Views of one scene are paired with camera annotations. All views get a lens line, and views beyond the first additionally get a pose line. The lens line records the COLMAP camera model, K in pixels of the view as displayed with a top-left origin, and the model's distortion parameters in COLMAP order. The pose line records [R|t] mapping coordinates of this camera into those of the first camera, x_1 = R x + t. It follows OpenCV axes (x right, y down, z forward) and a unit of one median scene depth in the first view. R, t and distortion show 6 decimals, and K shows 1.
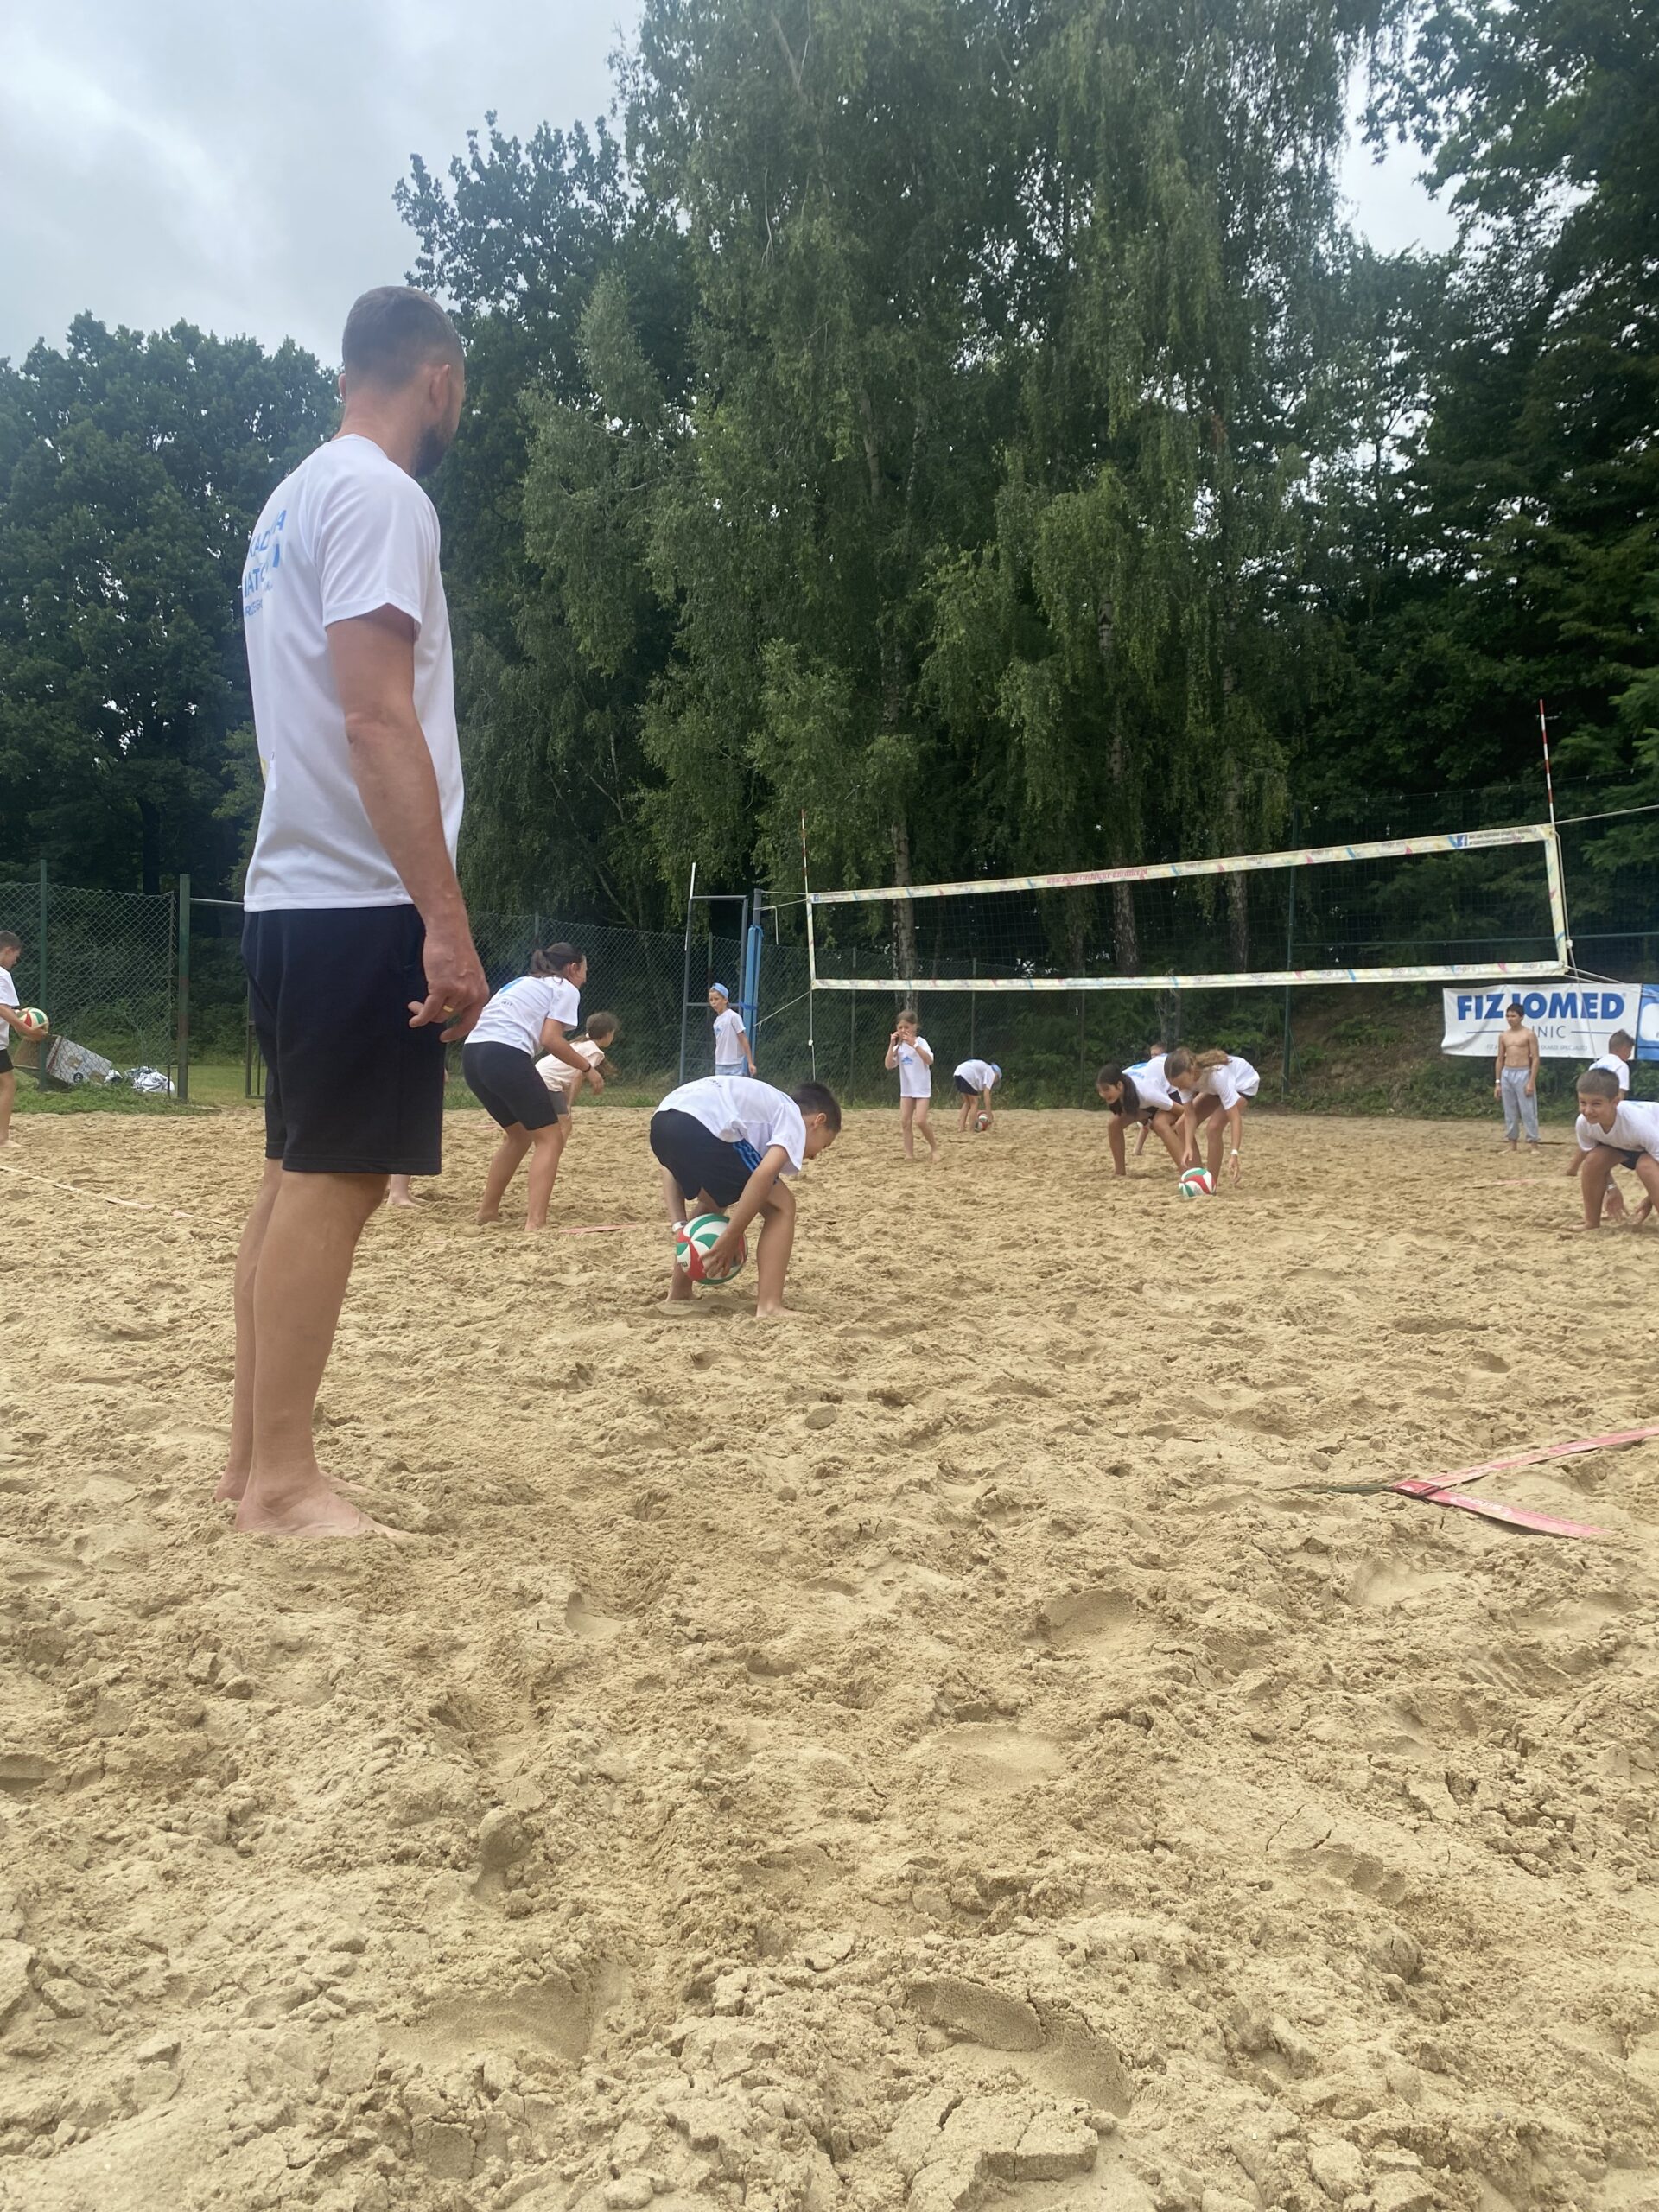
lens RADIAL K [[1661.4, 0, 829.5], [0, 1661.4, 1106.0], [0, 0, 1]] dist [-0.012898, -0.004979]
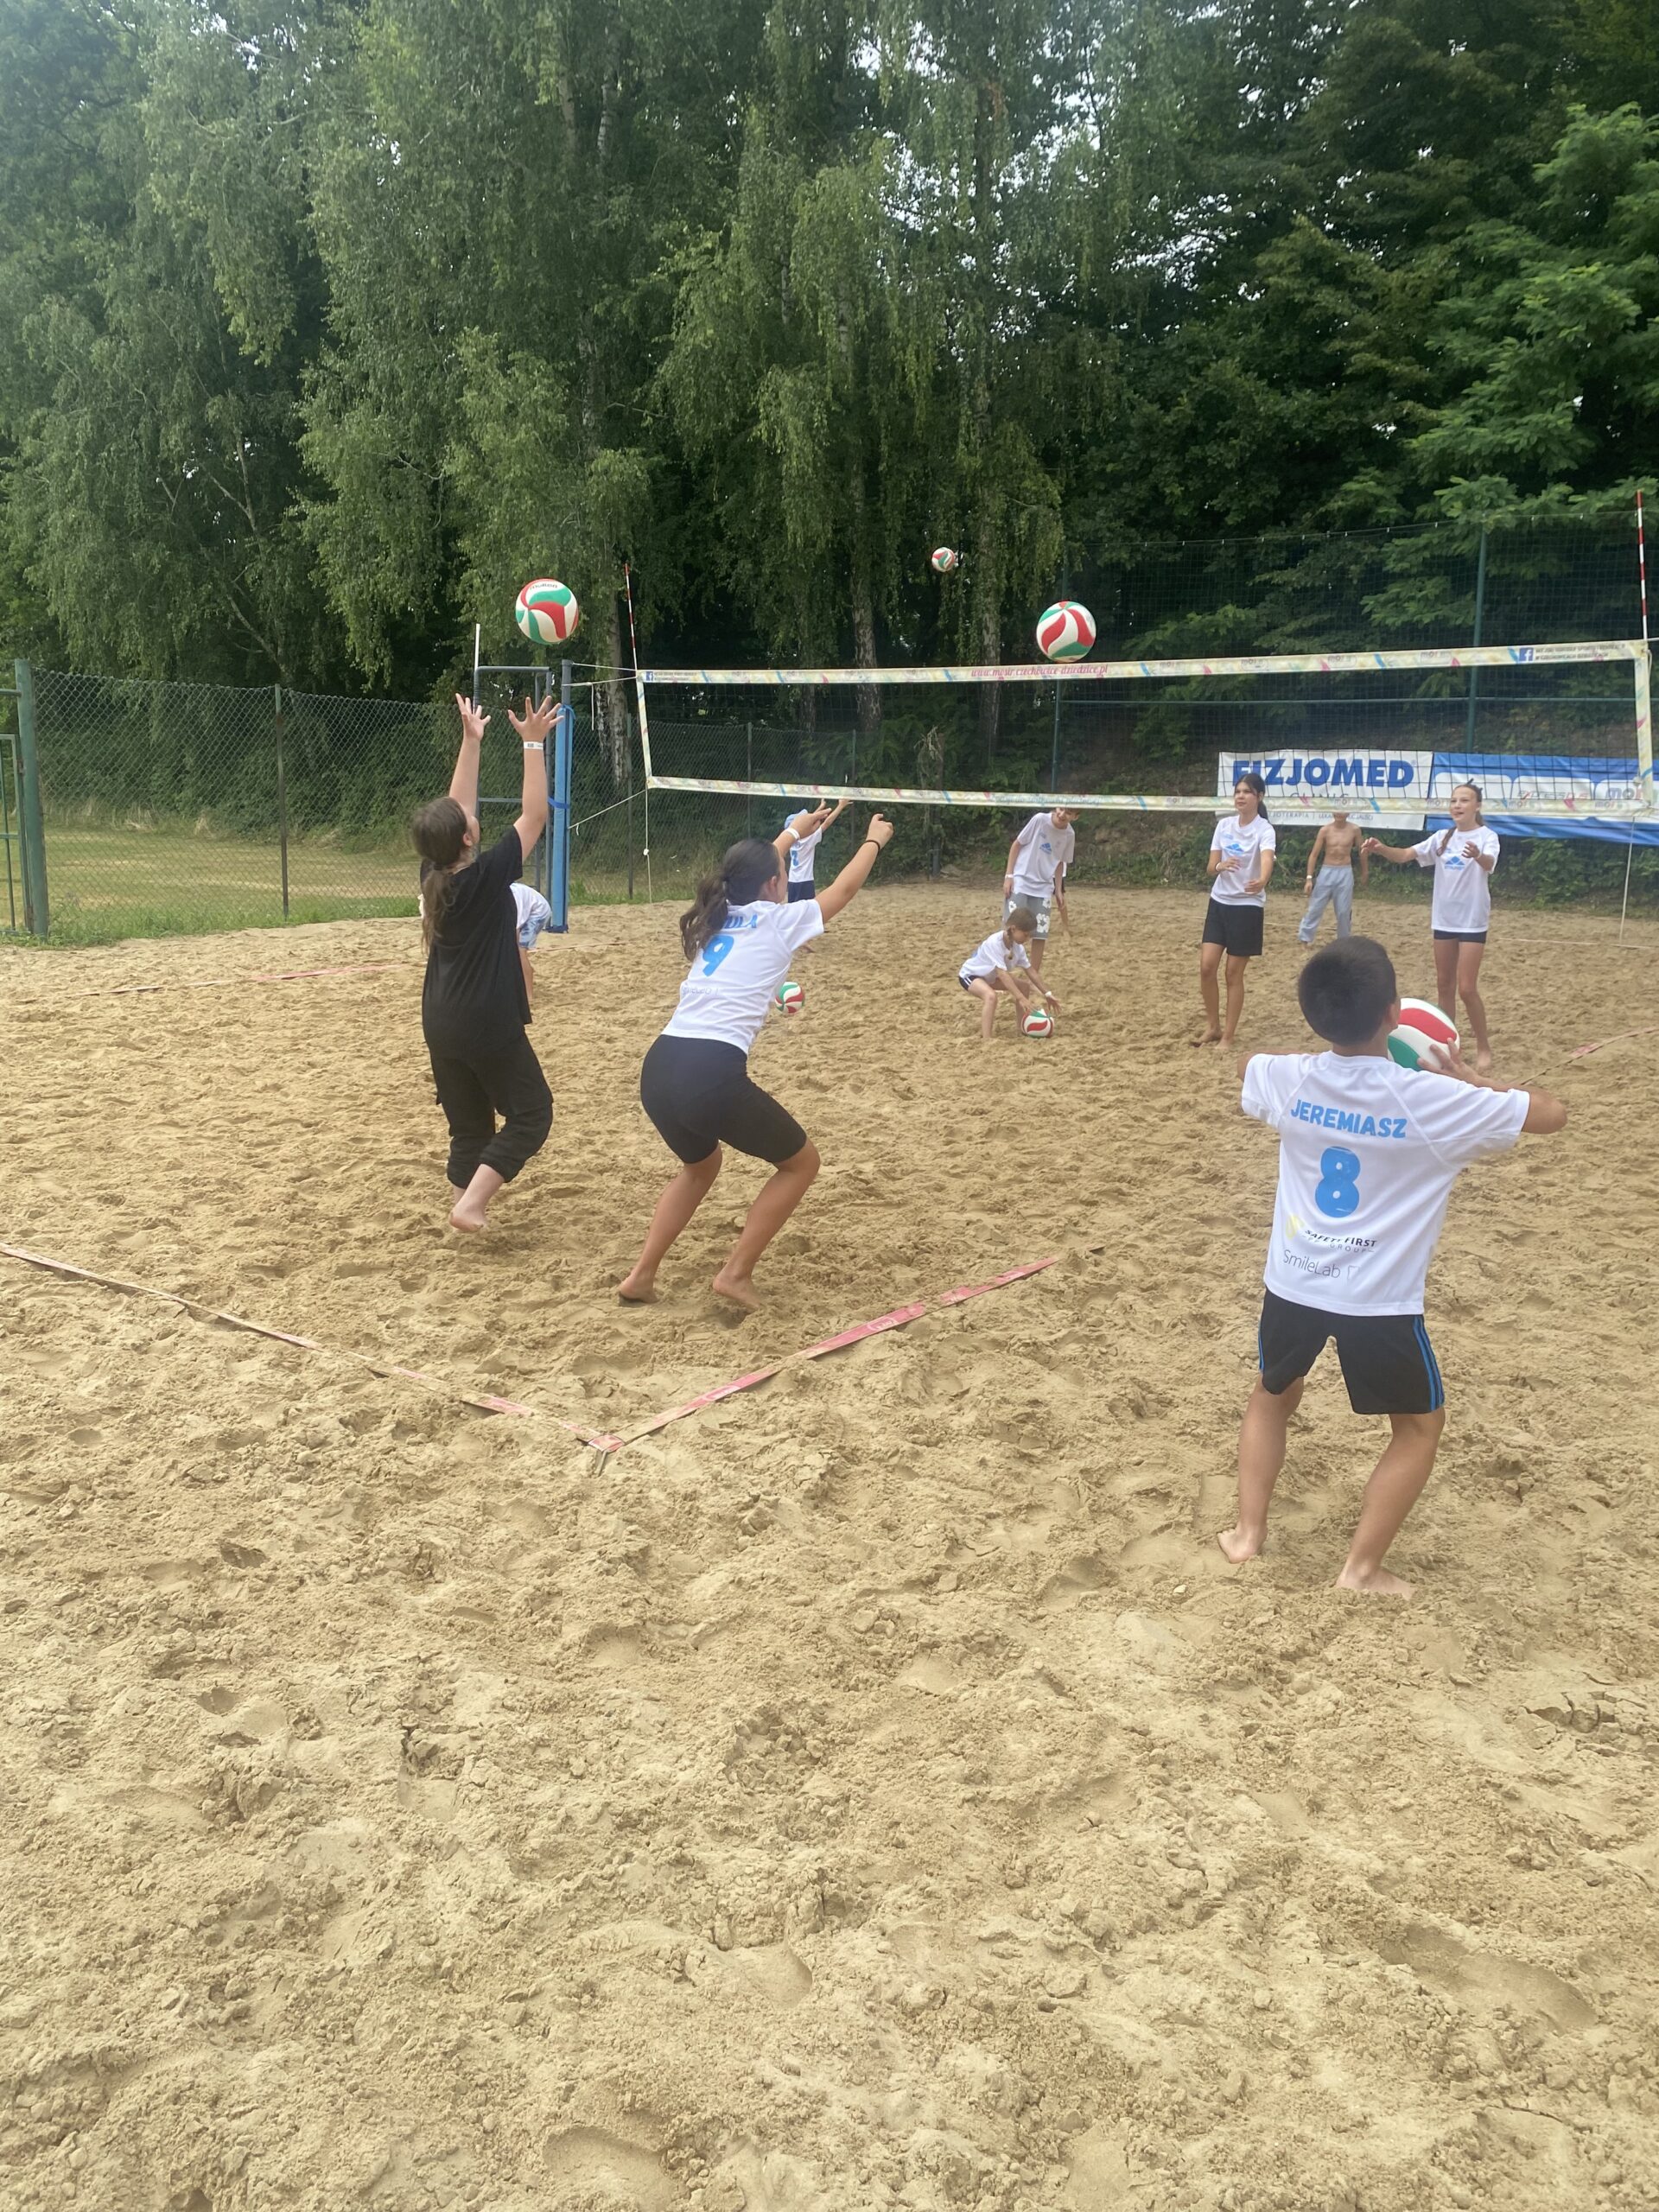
lens RADIAL K [[1666.5, 0, 829.5], [0, 1666.5, 1106.0], [0, 0, 1]] dist [0.043056, -0.071092]
pose [[0.974712, -0.050441, 0.217700, -0.072936], [0.014232, 0.986226, 0.164788, -0.031366], [-0.223013, -0.157523, 0.962004, 0.082575]]
